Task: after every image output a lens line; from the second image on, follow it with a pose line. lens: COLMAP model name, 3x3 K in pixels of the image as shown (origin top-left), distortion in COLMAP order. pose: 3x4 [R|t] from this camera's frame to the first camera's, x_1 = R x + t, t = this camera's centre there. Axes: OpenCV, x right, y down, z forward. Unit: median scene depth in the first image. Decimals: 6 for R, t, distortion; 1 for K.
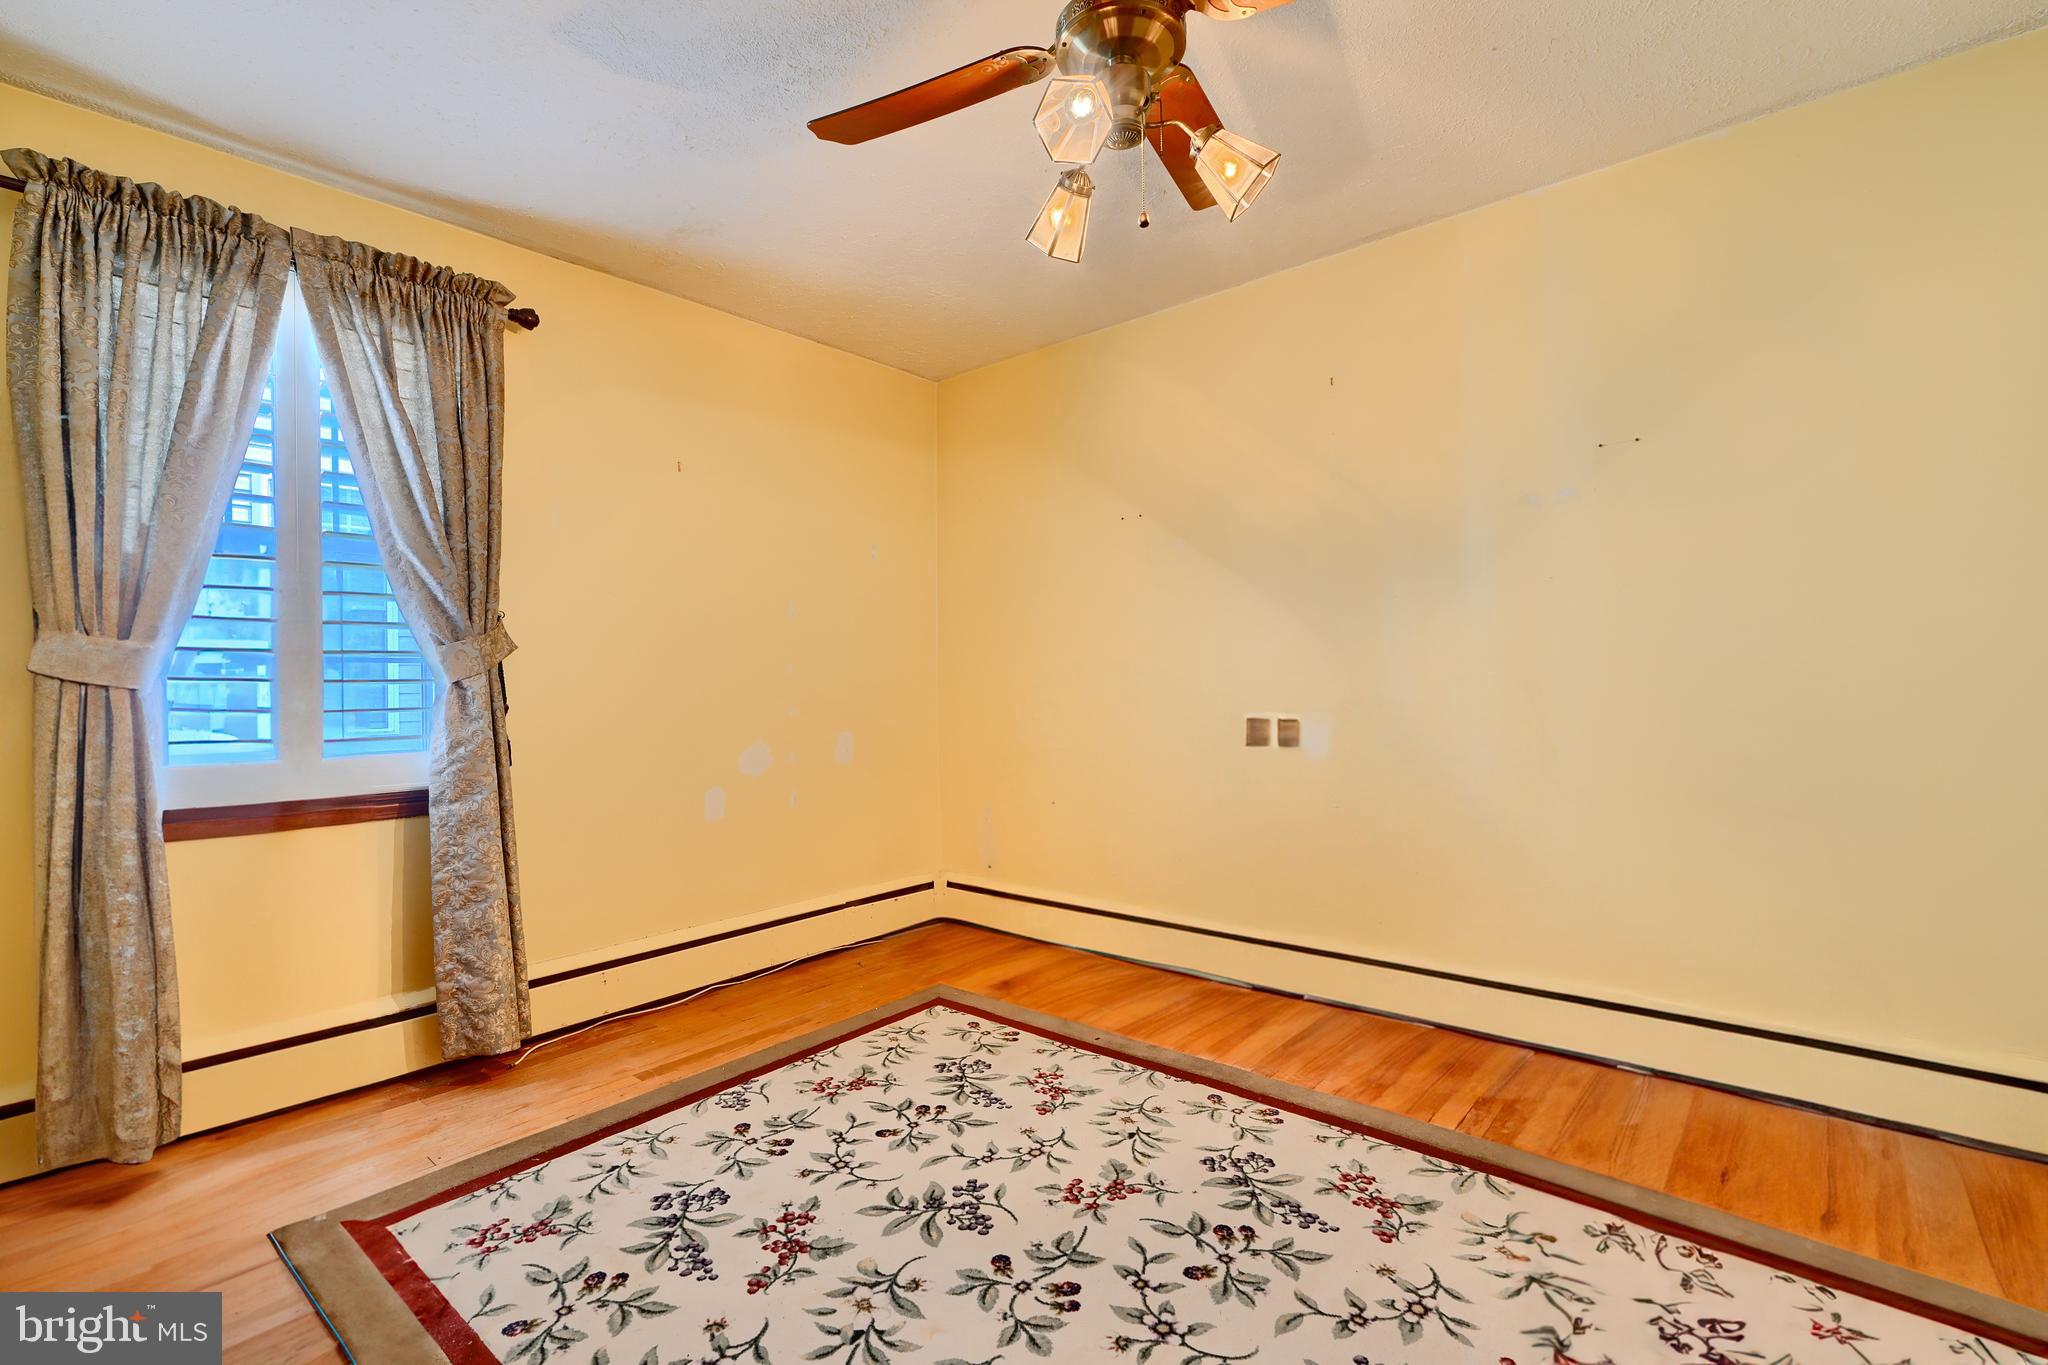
lens RADIAL K [[930.8, 0, 1024.4], [0, 930.8, 655.8], [0, 0, 1]] dist [0.000320, -0.000003]
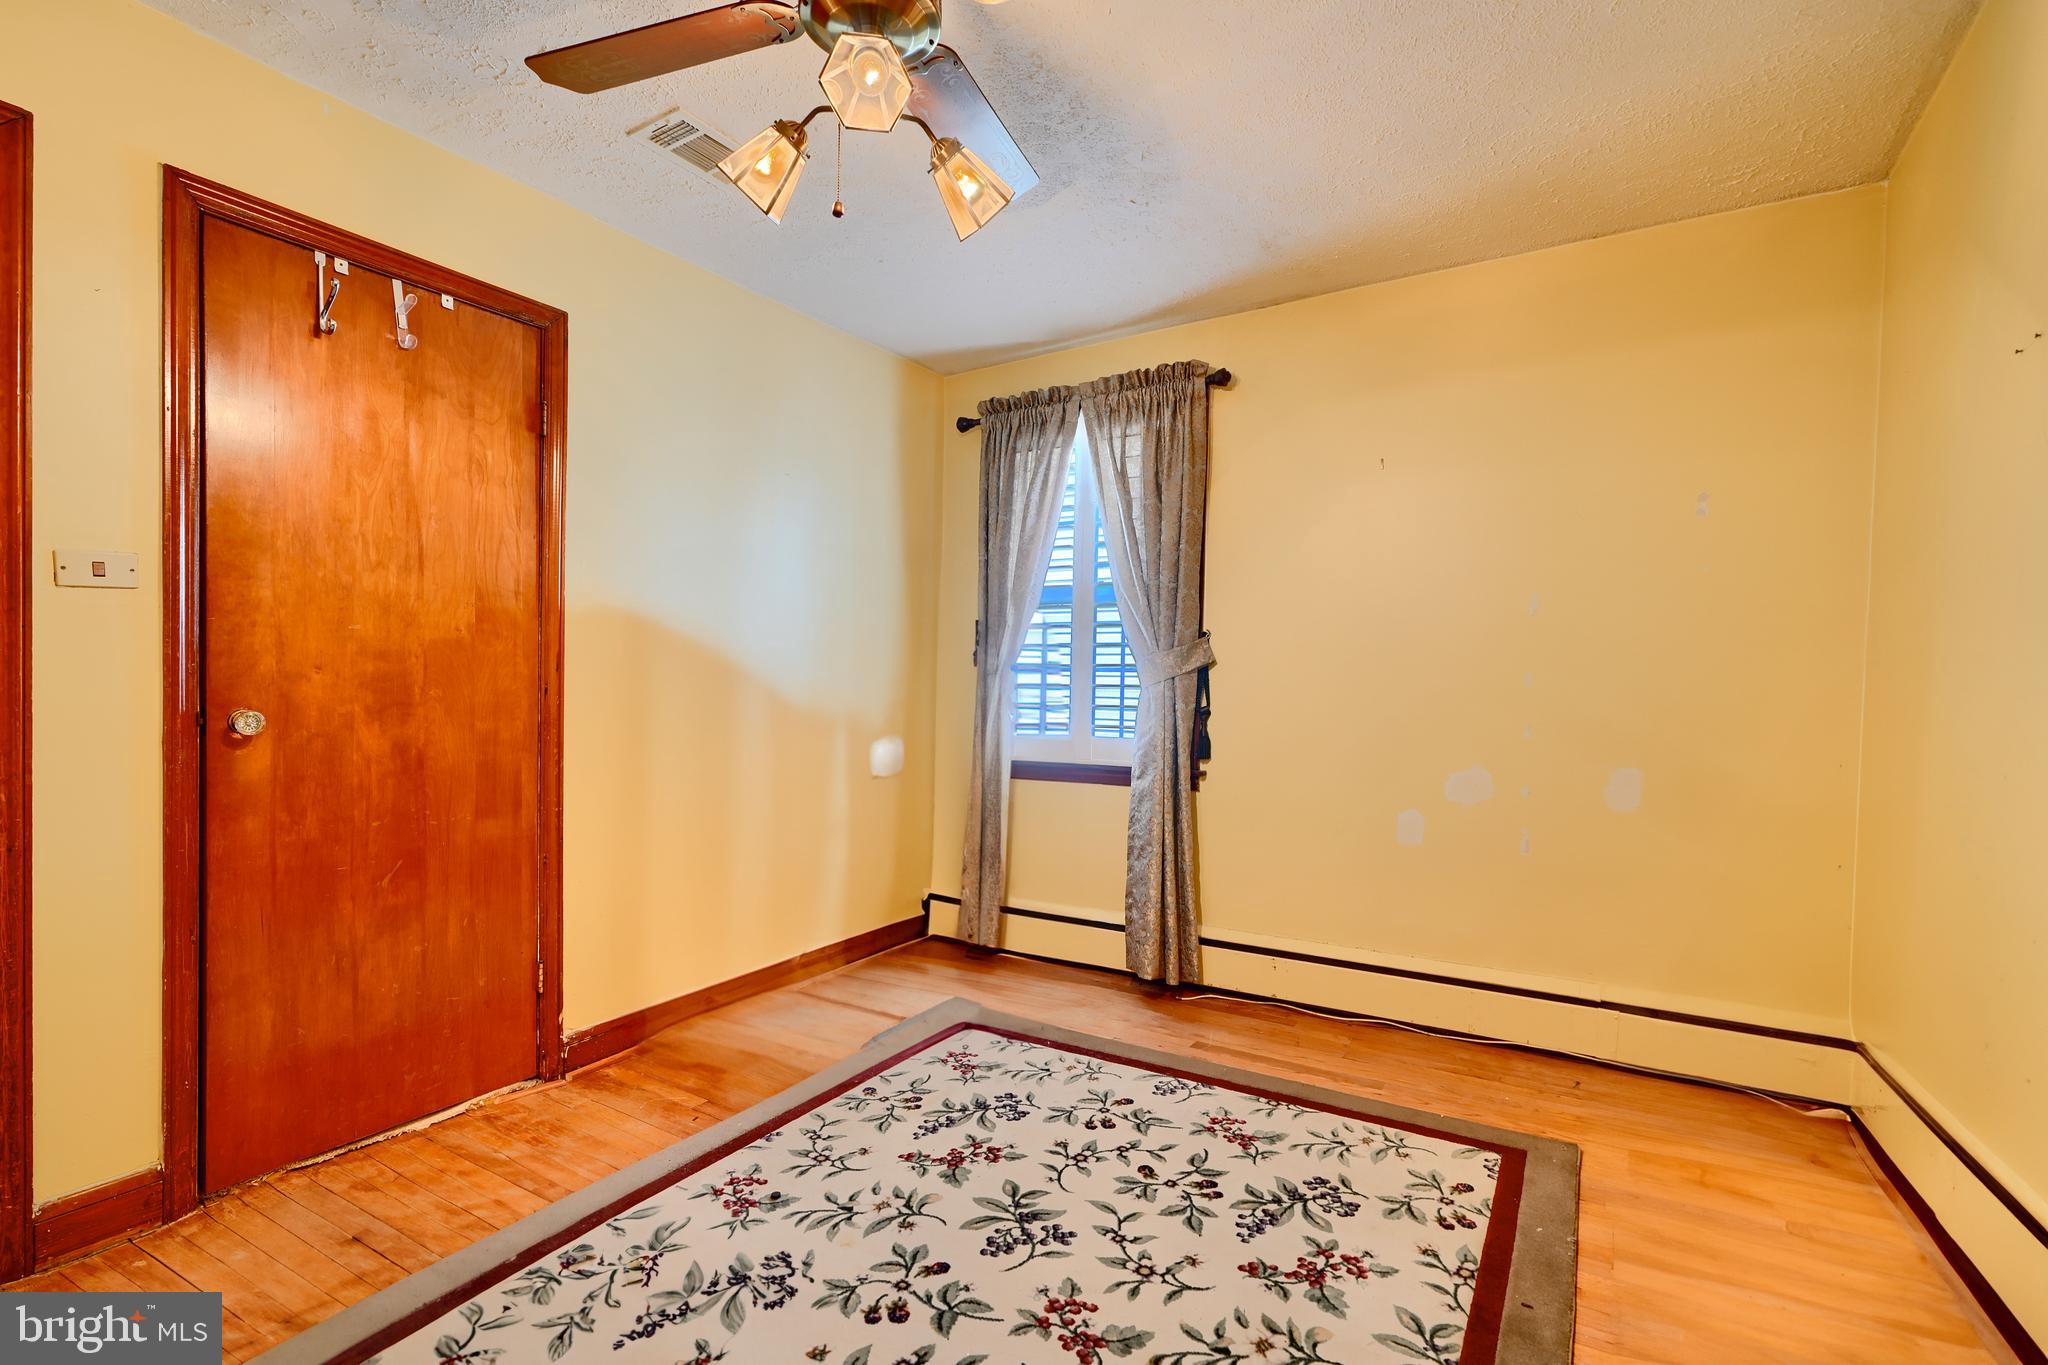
lens RADIAL K [[944.8, 0, 1024.0], [0, 944.8, 682.5], [0, 0, 1]] dist [-0.000294, -0.000196]
pose [[0.140646, 0.017319, -0.989908, 0.753041], [0.013583, 0.999719, 0.019420, -0.008215], [0.989967, -0.016177, 0.140371, 0.717915]]
